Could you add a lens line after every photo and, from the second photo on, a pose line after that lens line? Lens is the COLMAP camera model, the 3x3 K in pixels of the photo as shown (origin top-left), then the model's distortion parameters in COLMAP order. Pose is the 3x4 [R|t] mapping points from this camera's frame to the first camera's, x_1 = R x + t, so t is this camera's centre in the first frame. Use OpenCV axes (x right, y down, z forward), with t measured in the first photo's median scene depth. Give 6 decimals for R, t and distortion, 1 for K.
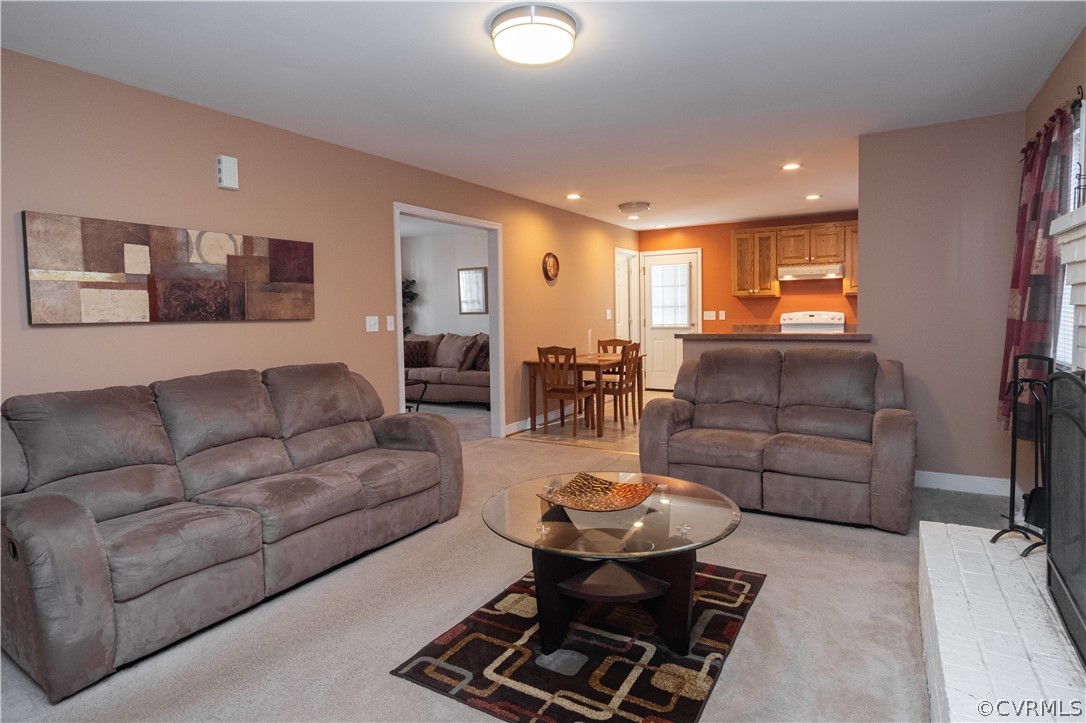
lens RADIAL K [[576.7, 0, 543.8], [0, 576.7, 357.4], [0, 0, 1]] dist [-0.023355, 0.000594]
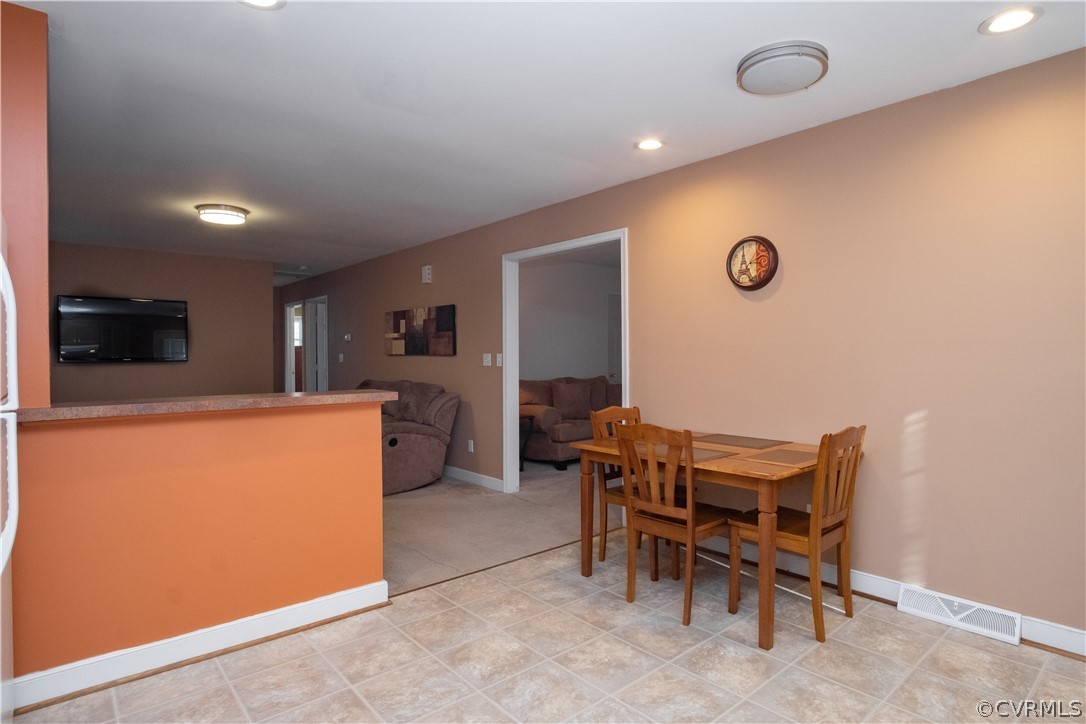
lens RADIAL K [[576.7, 0, 543.8], [0, 576.7, 357.9], [0, 0, 1]] dist [-0.023355, 0.000594]
pose [[-0.311751, 0.026227, -0.949802, 0.634494], [-0.063969, 0.996772, 0.048520, -0.097758], [0.948008, 0.075884, -0.309067, 1.123662]]
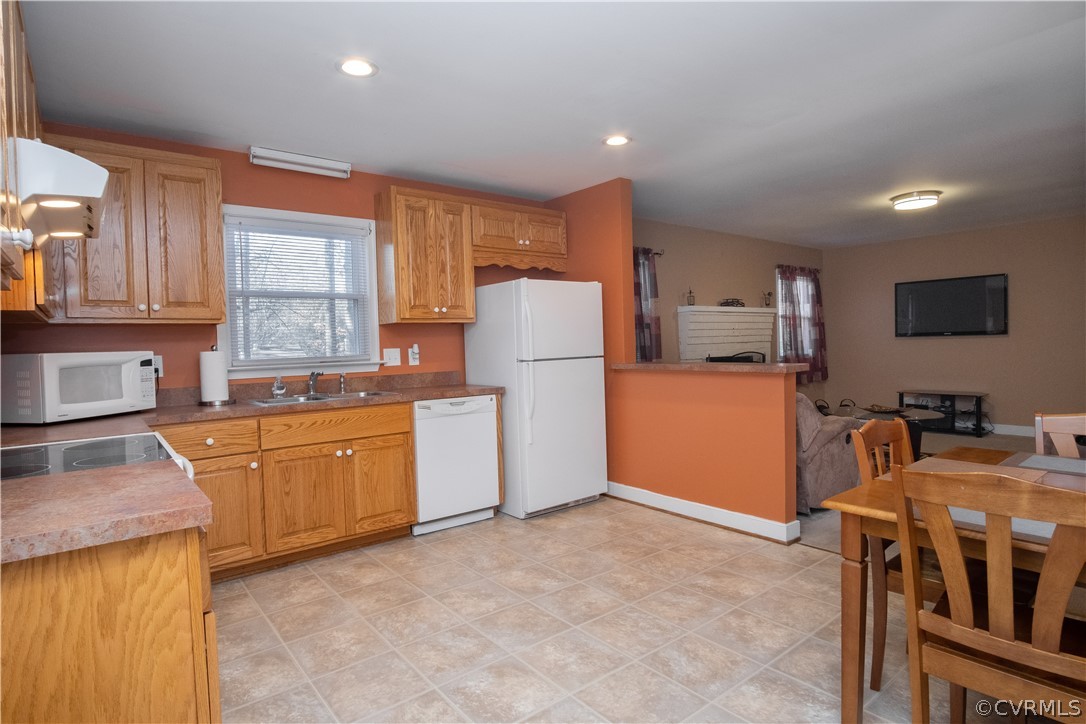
lens RADIAL K [[576.7, 0, 543.8], [0, 576.7, 357.9], [0, 0, 1]] dist [-0.023355, 0.000594]
pose [[-0.936820, 0.035212, 0.348035, 0.236877], [0.072002, 0.993027, 0.093344, -0.116263], [-0.342321, 0.112505, -0.932823, 1.468678]]
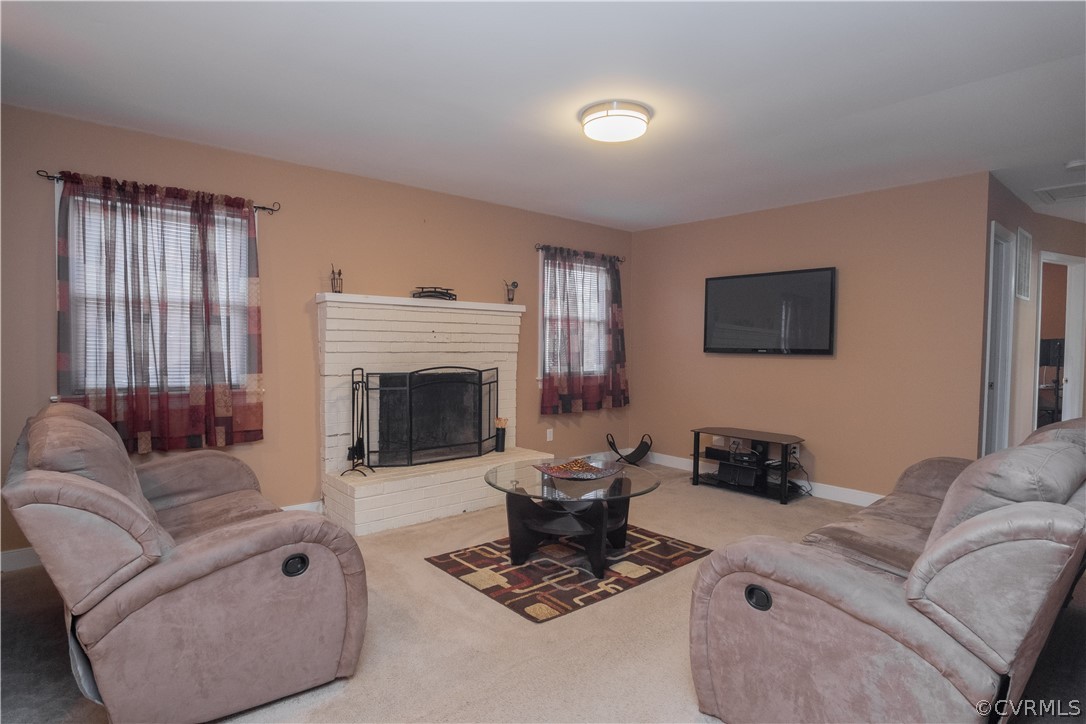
lens RADIAL K [[576.7, 0, 543.8], [0, 576.7, 357.9], [0, 0, 1]] dist [-0.023355, 0.000594]
pose [[-0.950133, -0.002107, 0.311839, -0.109525], [0.028968, 0.995057, 0.094986, -0.073181], [-0.310497, 0.099282, -0.945375, 0.950280]]
